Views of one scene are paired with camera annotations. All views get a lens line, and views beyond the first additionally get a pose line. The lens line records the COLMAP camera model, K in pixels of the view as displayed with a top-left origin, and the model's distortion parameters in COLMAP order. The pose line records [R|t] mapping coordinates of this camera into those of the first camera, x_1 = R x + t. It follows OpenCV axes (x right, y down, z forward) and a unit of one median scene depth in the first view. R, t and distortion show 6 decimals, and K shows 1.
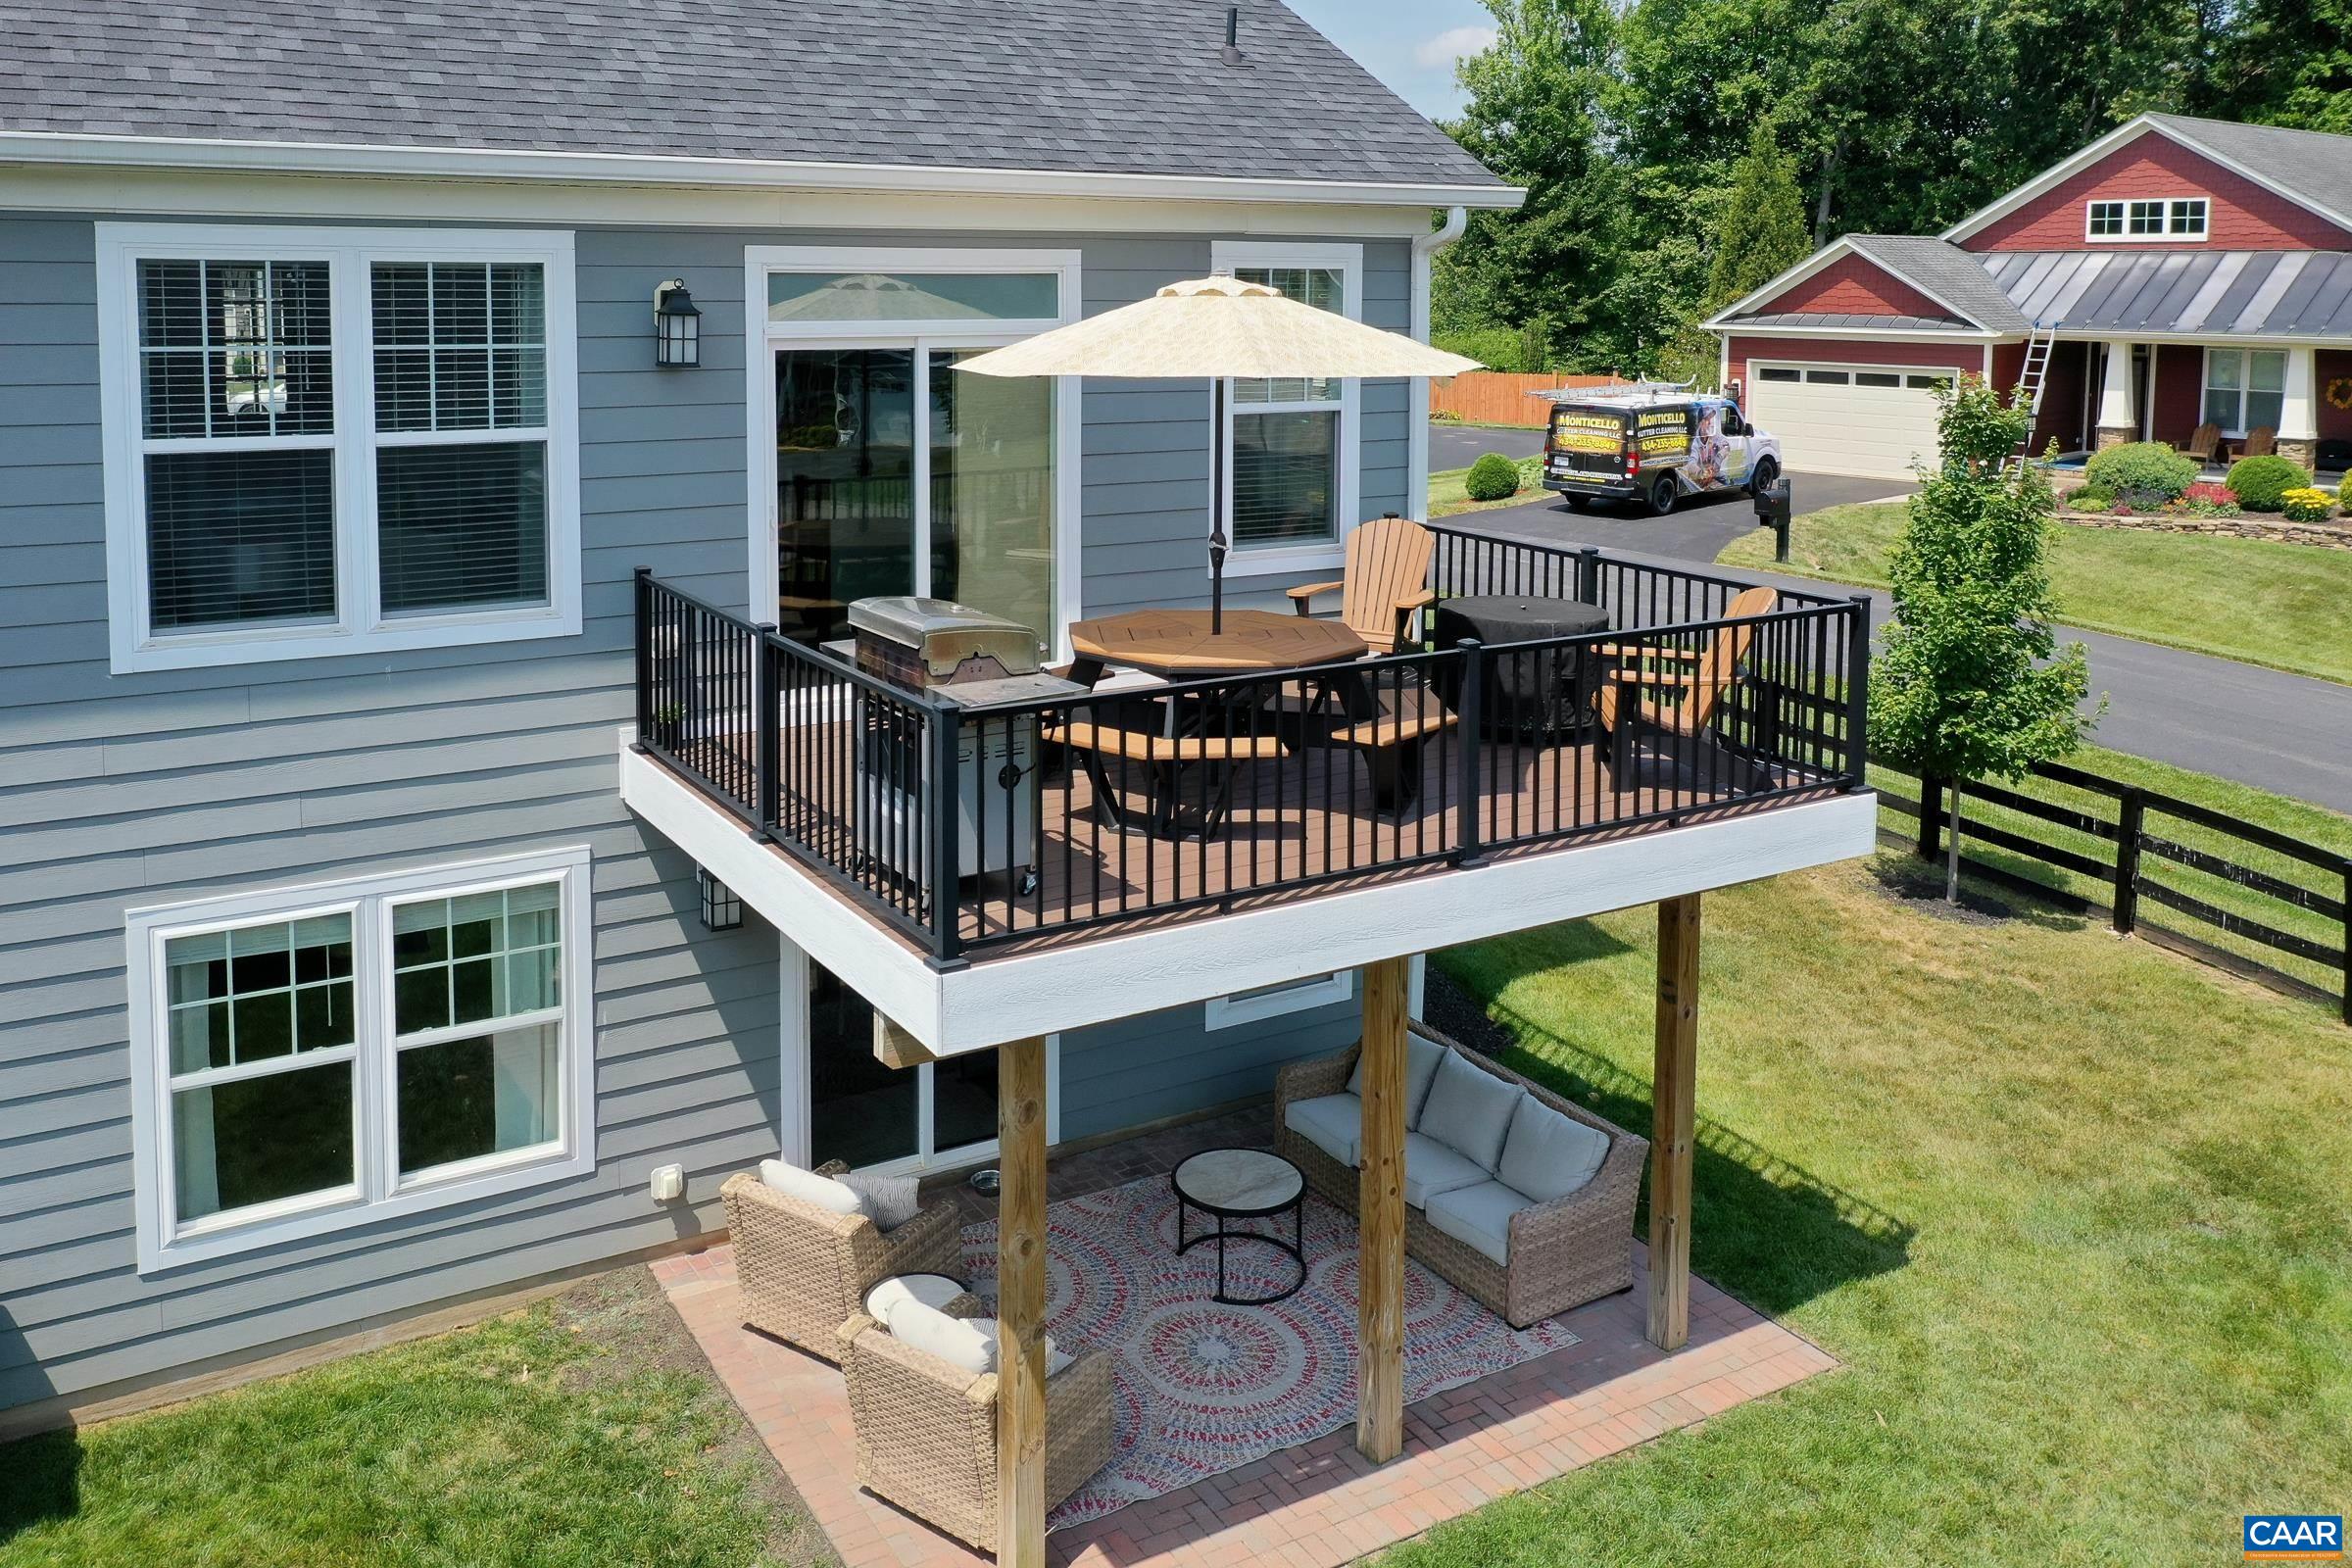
lens RADIAL K [[1967.5, 0, 1134.4], [0, 1967.5, 434.4], [0, 0, 1]] dist [0.006334, 0.005826]
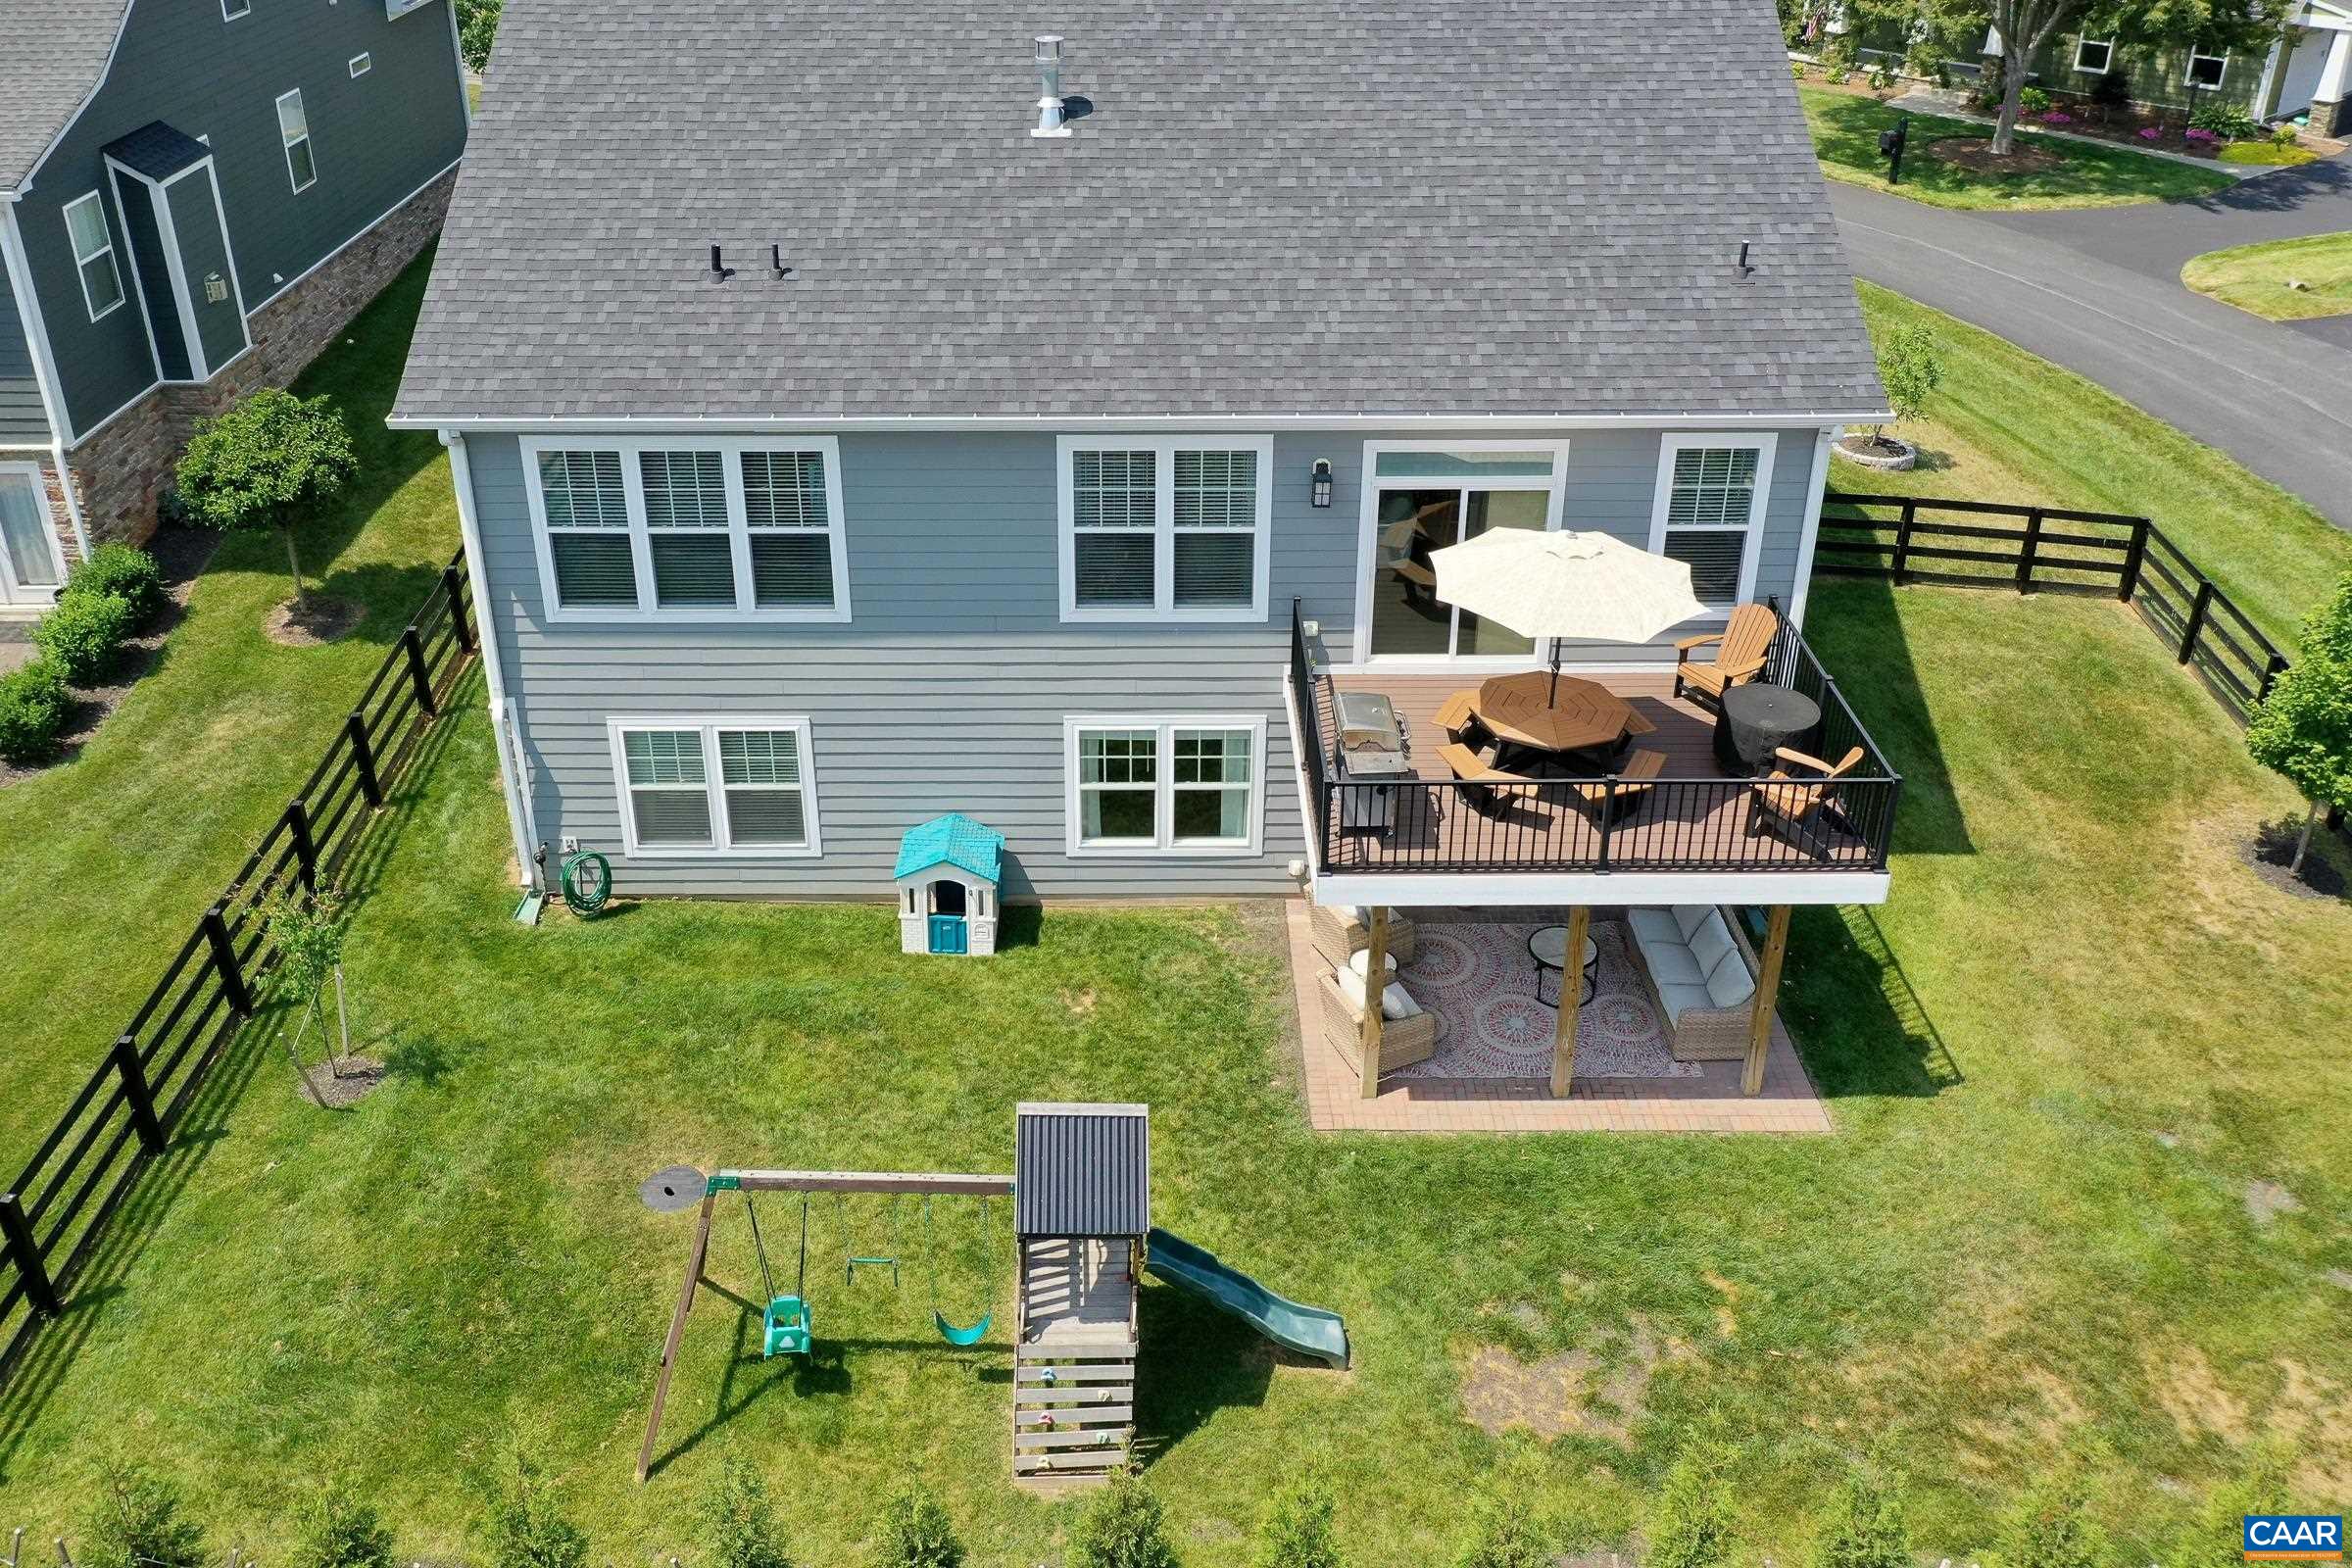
lens RADIAL K [[1986.4, 0, 1174.4], [0, 1986.4, 613.8], [0, 0, 1]] dist [0.011215, -0.002384]
pose [[0.869430, 0.216901, -0.443897, 0.537140], [-0.044725, 0.929341, 0.366503, -0.646728], [0.492027, -0.298795, 0.817699, -0.707325]]
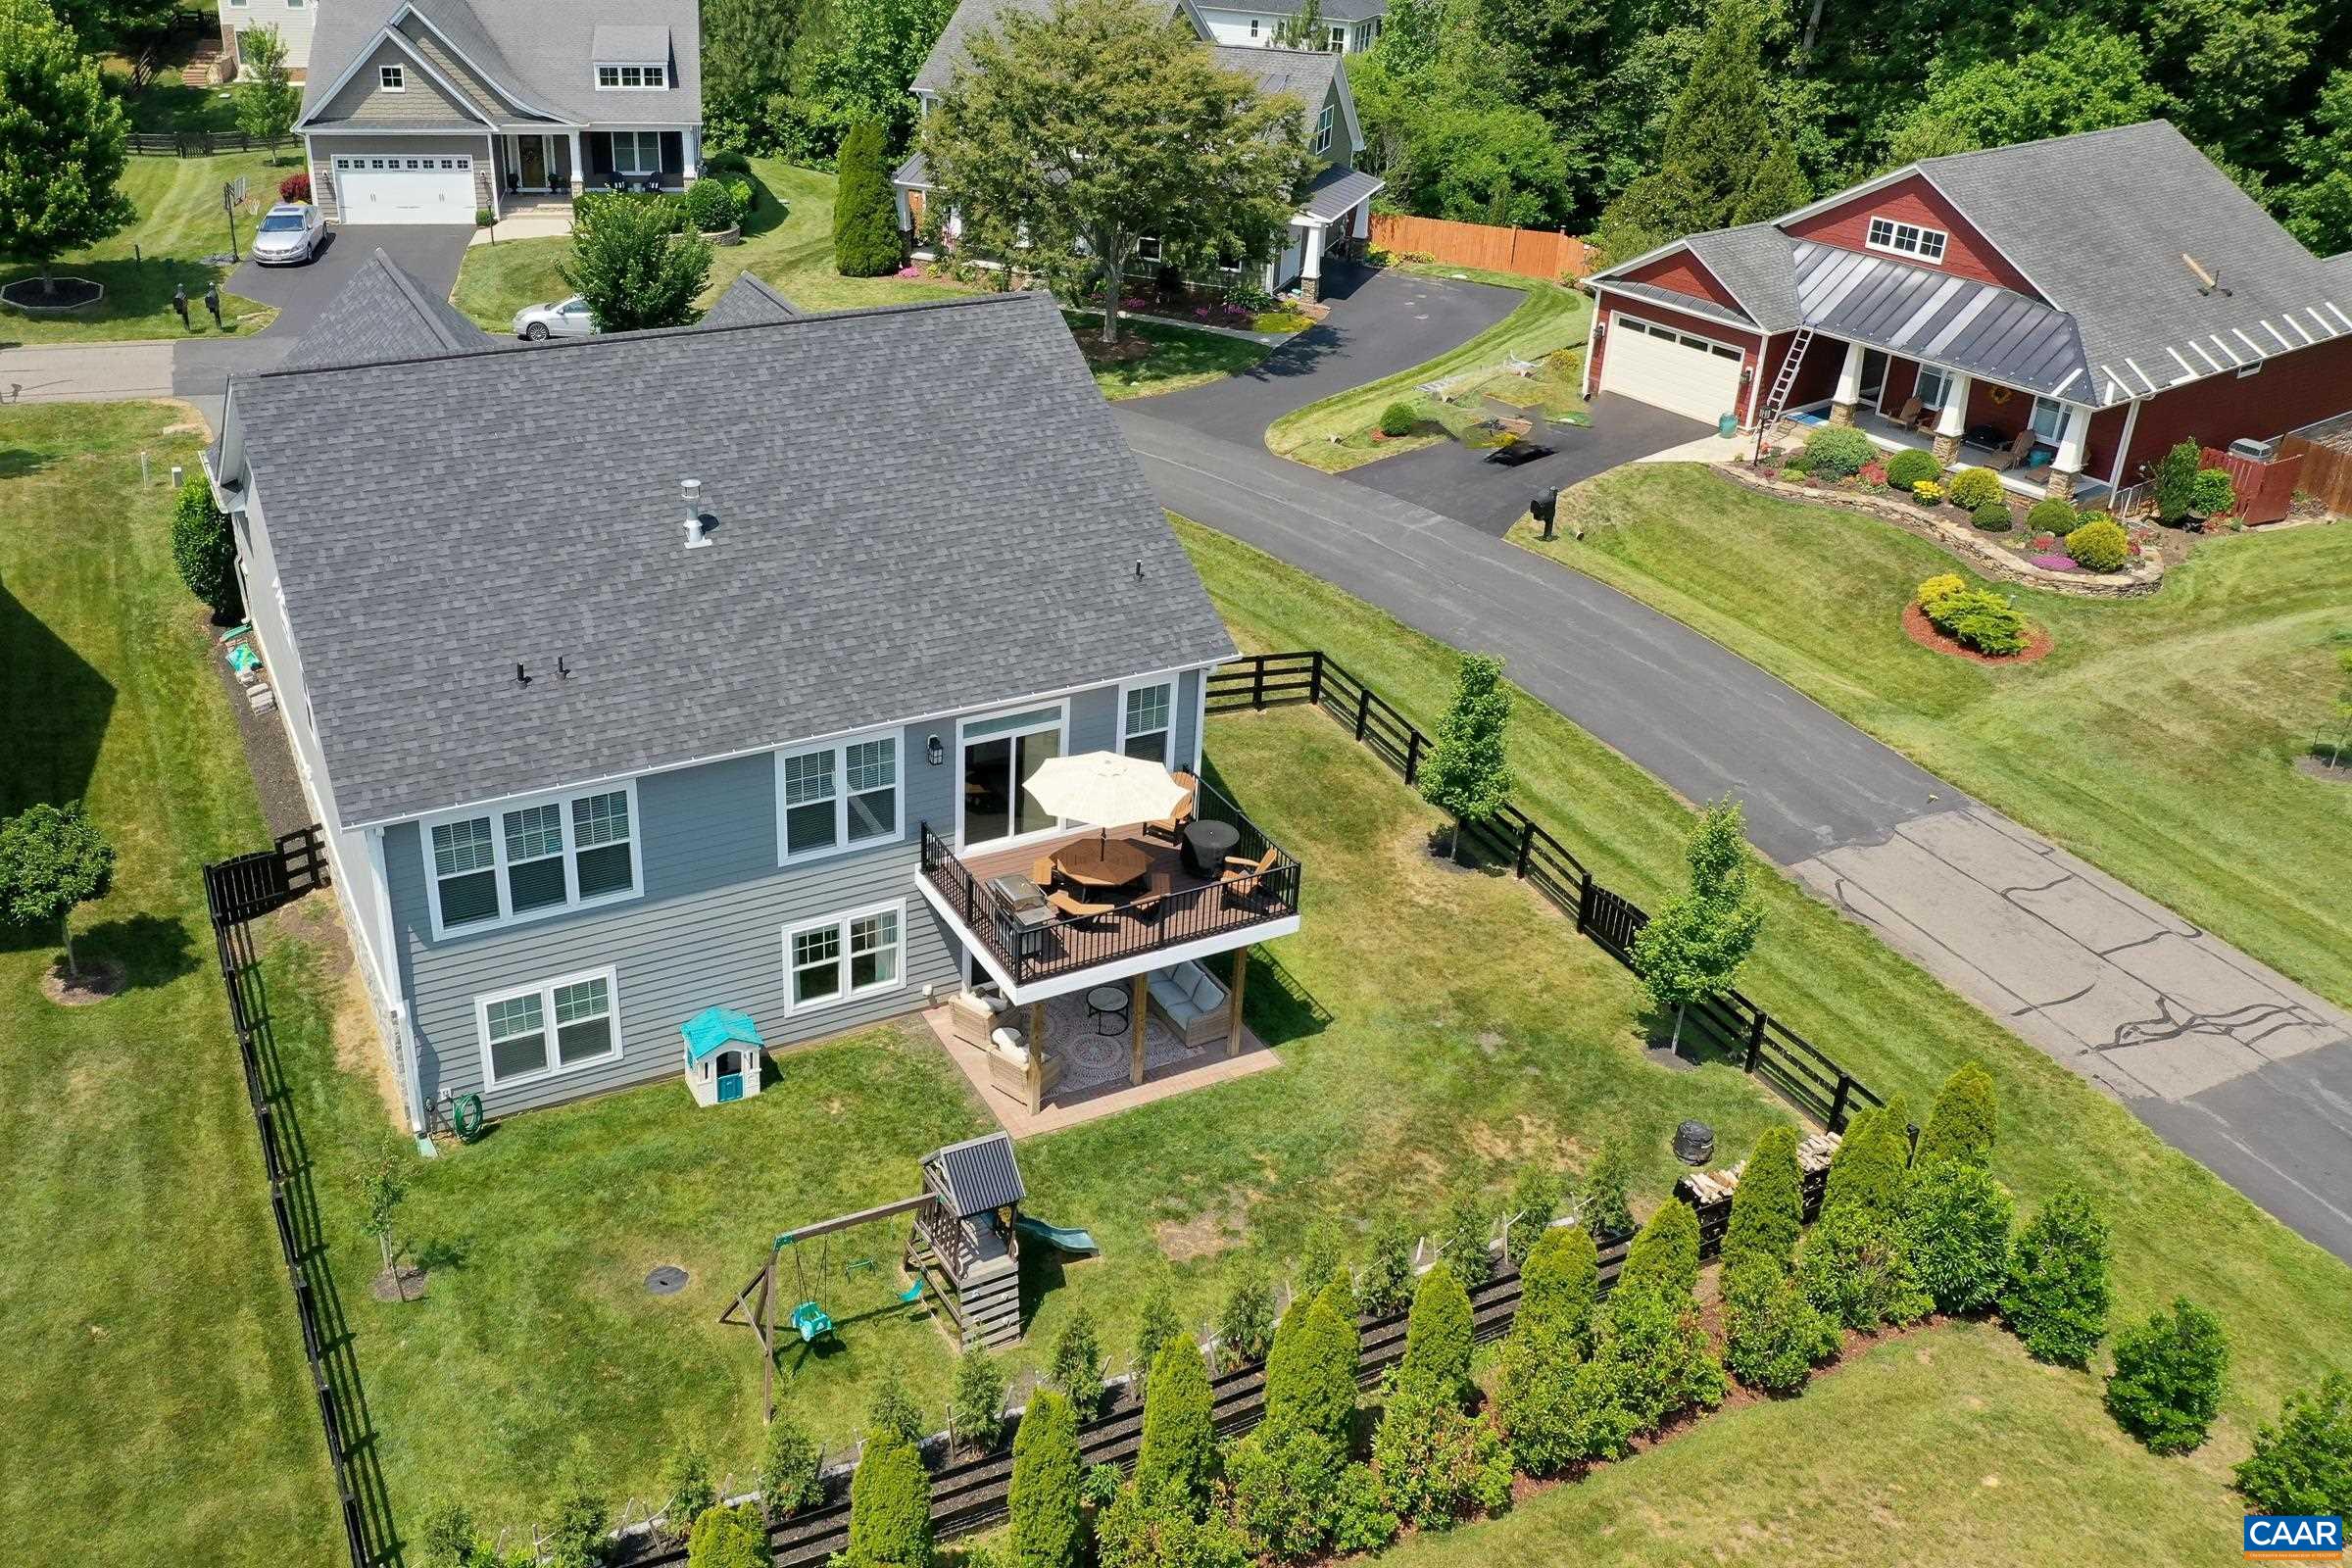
lens RADIAL K [[2020.4, 0, 1169.2], [0, 2020.4, 676.8], [0, 0, 1]] dist [0.018322, 0.000053]
pose [[0.998470, 0.054662, -0.008373, 0.156784], [-0.048476, 0.938030, 0.343147, -1.278563], [0.026611, -0.342216, 0.939244, -1.949774]]
